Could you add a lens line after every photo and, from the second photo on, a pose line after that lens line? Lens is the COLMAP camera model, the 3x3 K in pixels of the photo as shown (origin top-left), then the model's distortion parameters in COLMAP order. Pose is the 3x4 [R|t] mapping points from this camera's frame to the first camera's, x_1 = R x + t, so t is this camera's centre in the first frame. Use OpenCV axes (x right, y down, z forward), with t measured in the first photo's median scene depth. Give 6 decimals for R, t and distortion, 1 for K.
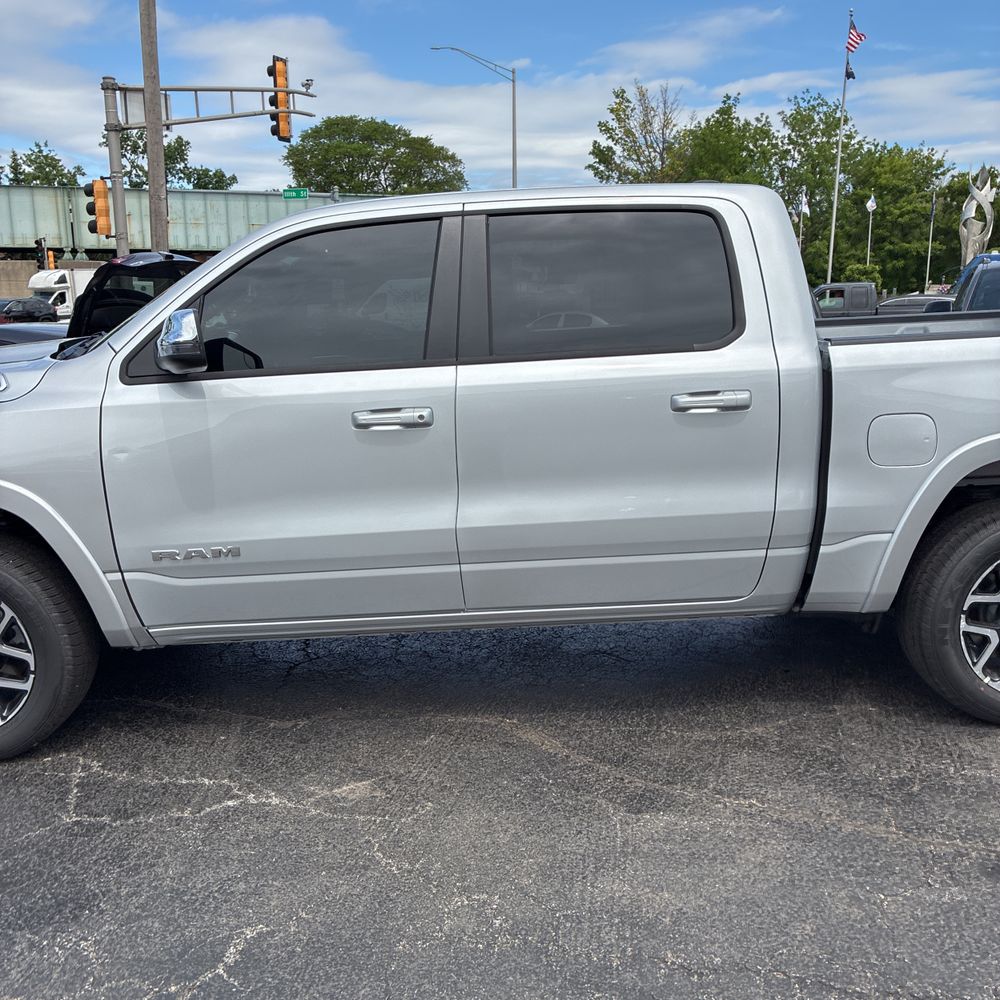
lens RADIAL K [[994.7, 0, 535.3], [0, 994.7, 513.2], [0, 0, 1]] dist [-0.000202, 0.024037]
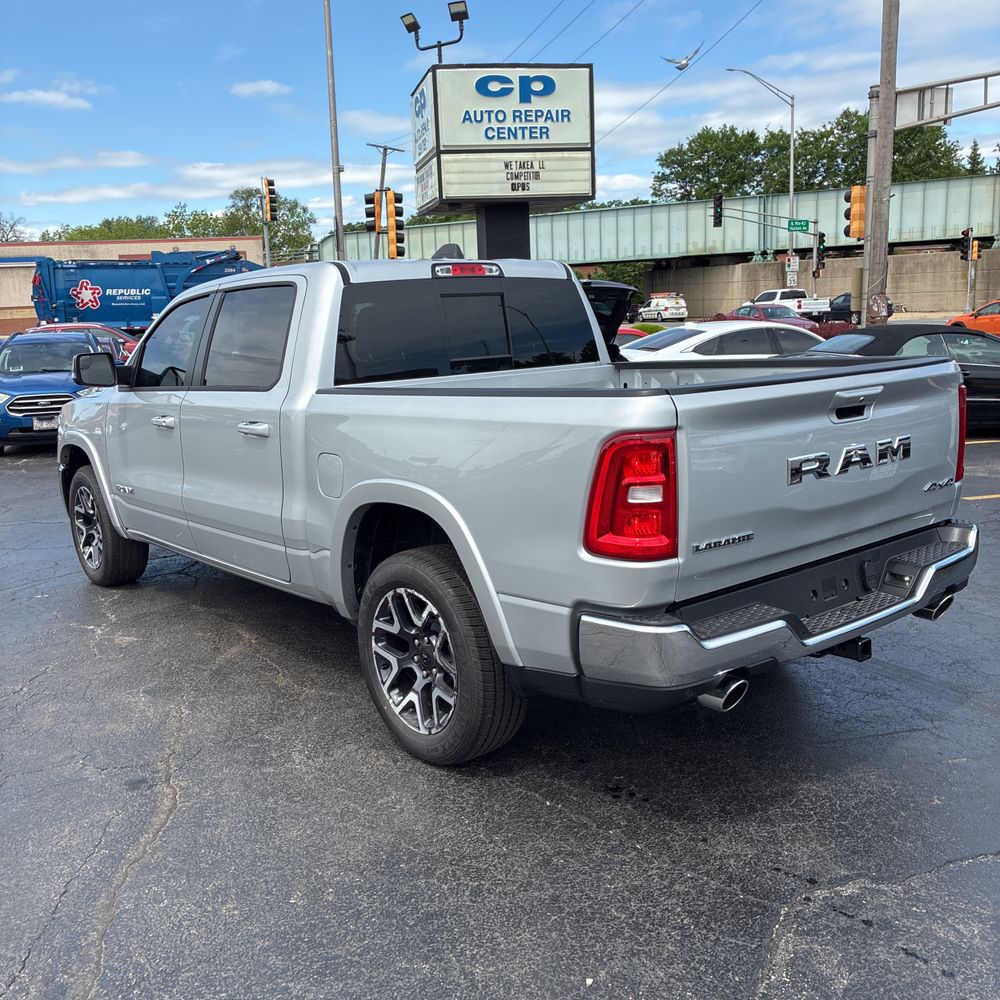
lens RADIAL K [[1016.0, 0, 499.2], [0, 1016.0, 516.4], [0, 0, 1]] dist [-0.014684, 0.052898]
pose [[0.606338, 0.150850, -0.780768, 0.170187], [-0.141555, 0.986636, 0.080695, -0.017739], [0.782506, 0.061593, 0.619589, 0.047169]]
